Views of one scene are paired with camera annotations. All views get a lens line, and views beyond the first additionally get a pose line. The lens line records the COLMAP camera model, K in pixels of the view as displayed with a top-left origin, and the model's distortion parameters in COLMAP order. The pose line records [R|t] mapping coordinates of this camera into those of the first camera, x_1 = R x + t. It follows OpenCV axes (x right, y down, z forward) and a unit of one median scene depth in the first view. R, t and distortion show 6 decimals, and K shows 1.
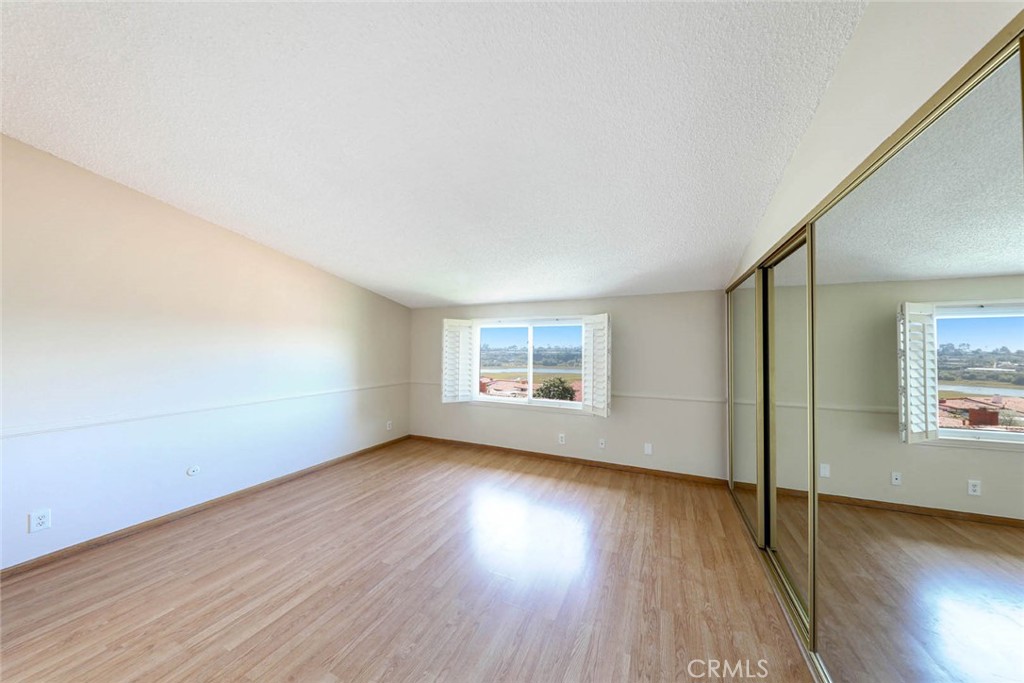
lens RADIAL K [[329.3, 0, 510.3], [0, 329.3, 342.7], [0, 0, 1]] dist [0.001017, -0.000288]
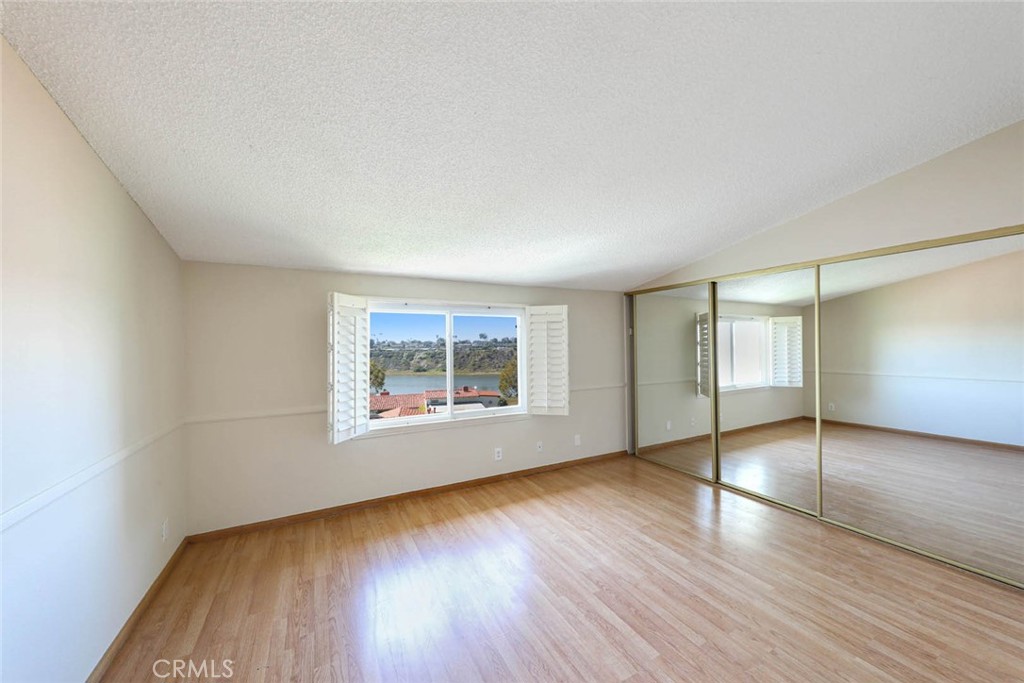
lens RADIAL K [[389.2, 0, 522.5], [0, 389.2, 344.4], [0, 0, 1]] dist [0.004199, 0.000020]
pose [[0.585846, -0.014302, 0.810296, -0.620514], [-0.000152, 0.999842, 0.017757, 0.002880], [-0.810423, -0.010525, 0.585751, 0.408695]]
